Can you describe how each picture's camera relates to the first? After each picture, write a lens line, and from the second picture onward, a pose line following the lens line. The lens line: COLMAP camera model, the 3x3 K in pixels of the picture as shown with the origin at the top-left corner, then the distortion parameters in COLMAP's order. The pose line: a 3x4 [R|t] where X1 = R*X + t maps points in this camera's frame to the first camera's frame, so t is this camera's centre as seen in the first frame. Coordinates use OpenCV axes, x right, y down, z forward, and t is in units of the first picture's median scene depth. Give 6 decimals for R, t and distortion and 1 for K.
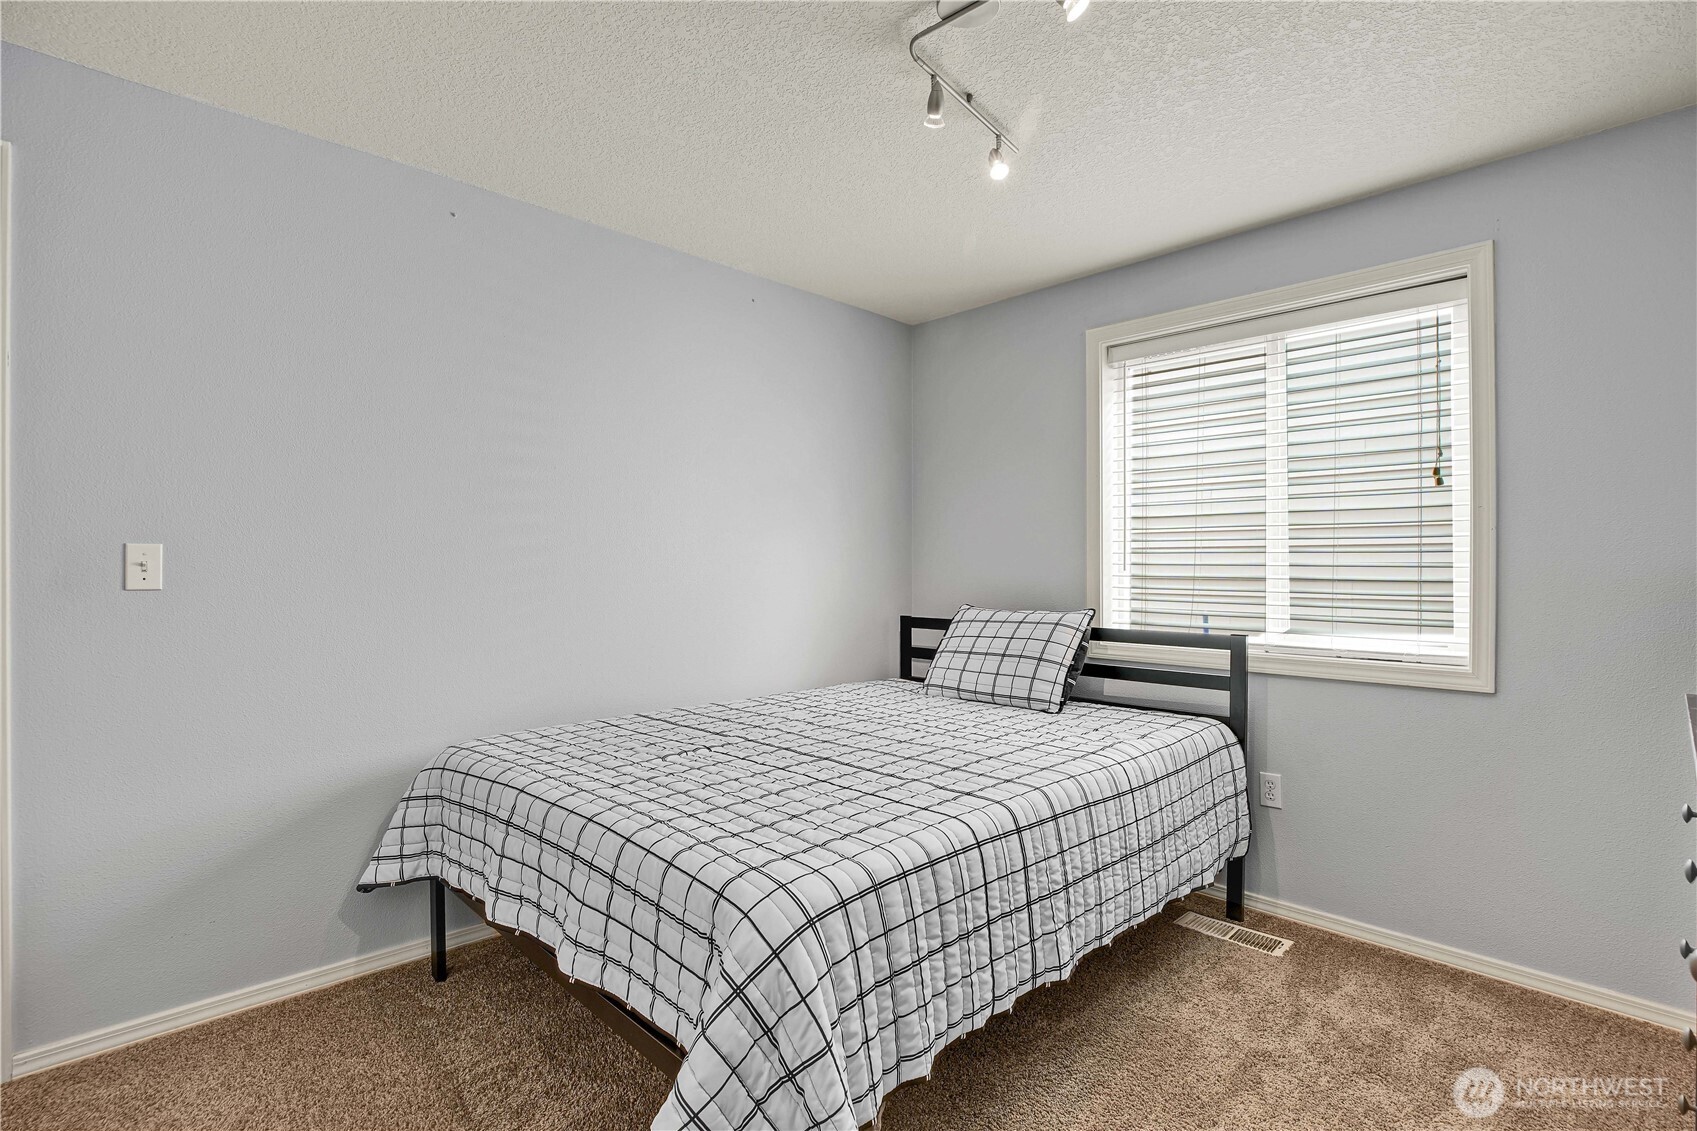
lens RADIAL K [[788.5, 0, 839.4], [0, 788.5, 561.8], [0, 0, 1]] dist [-0.016494, 0.000282]
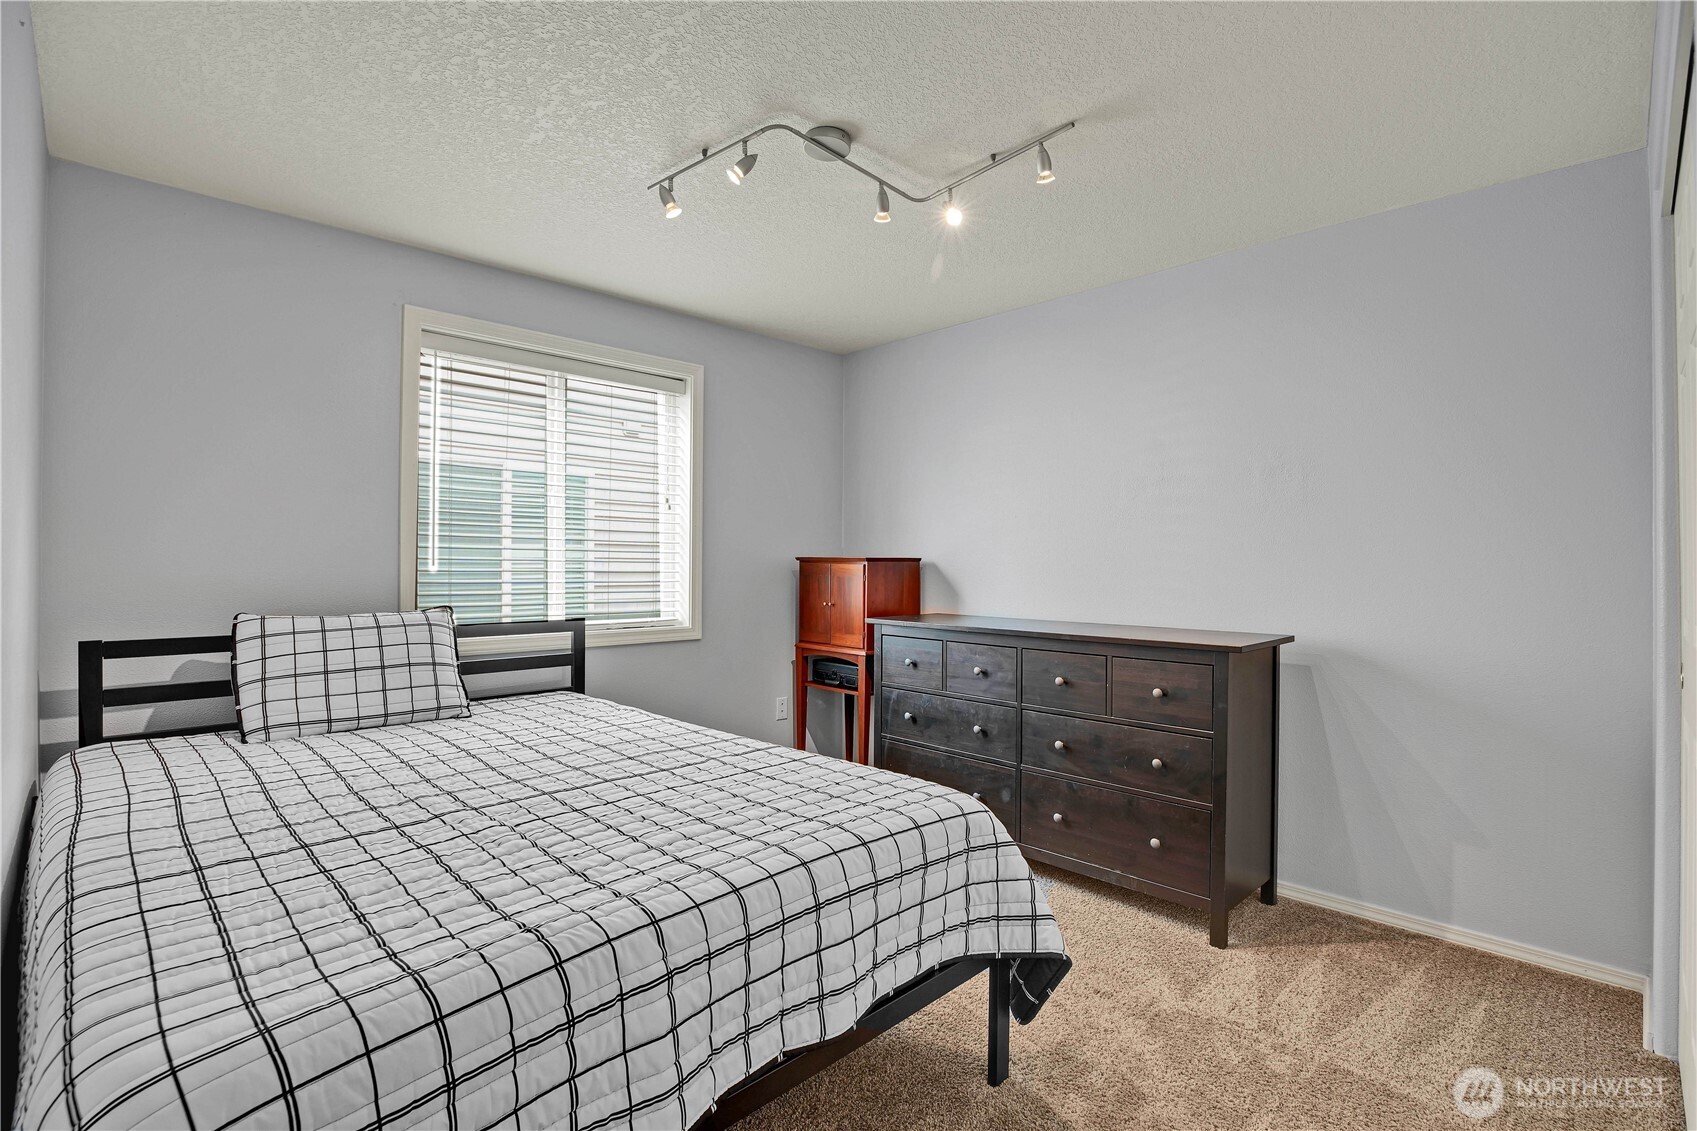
lens RADIAL K [[788.5, 0, 847.9], [0, 788.5, 564.5], [0, 0, 1]] dist [-0.016494, 0.000282]
pose [[0.007494, -0.004132, 0.999963, -0.655397], [-0.014955, 0.999879, 0.004243, -0.002174], [-0.999860, -0.014986, 0.007431, 0.523364]]
